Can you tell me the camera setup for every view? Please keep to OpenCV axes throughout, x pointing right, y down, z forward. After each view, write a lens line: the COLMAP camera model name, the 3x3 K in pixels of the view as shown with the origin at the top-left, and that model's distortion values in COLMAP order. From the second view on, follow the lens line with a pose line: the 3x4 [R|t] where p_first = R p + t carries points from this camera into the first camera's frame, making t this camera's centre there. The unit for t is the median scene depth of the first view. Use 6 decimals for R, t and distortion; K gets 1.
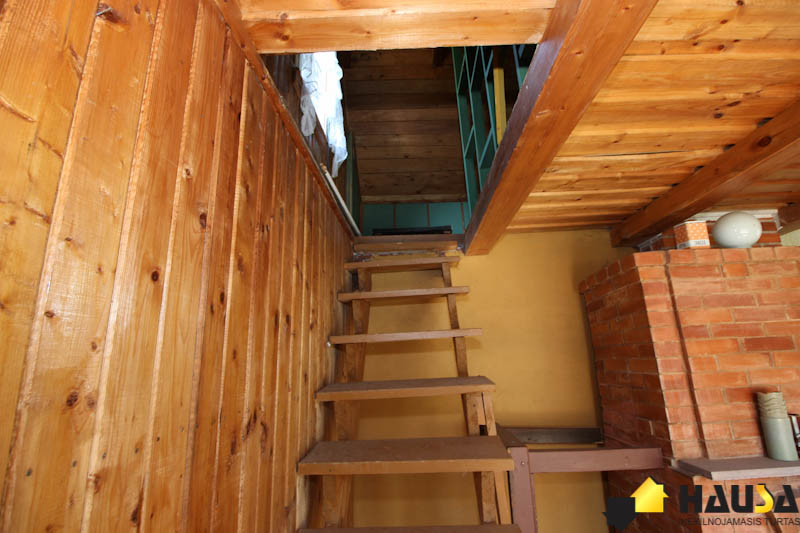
lens RADIAL K [[369.1, 0, 400.0], [0, 369.1, 266.5], [0, 0, 1]] dist [0.000160, -0.012089]
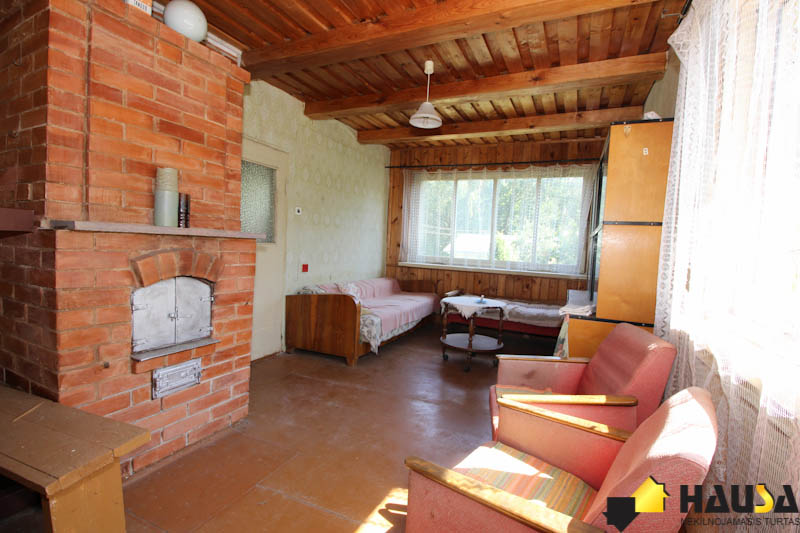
lens RADIAL K [[369.1, 0, 400.0], [0, 369.1, 266.5], [0, 0, 1]] dist [0.000160, -0.012089]
pose [[0.412191, -0.000317, 0.911097, 0.285128], [-0.286666, 0.949167, 0.130022, 0.259468], [-0.864824, -0.314774, 0.391147, -0.102807]]
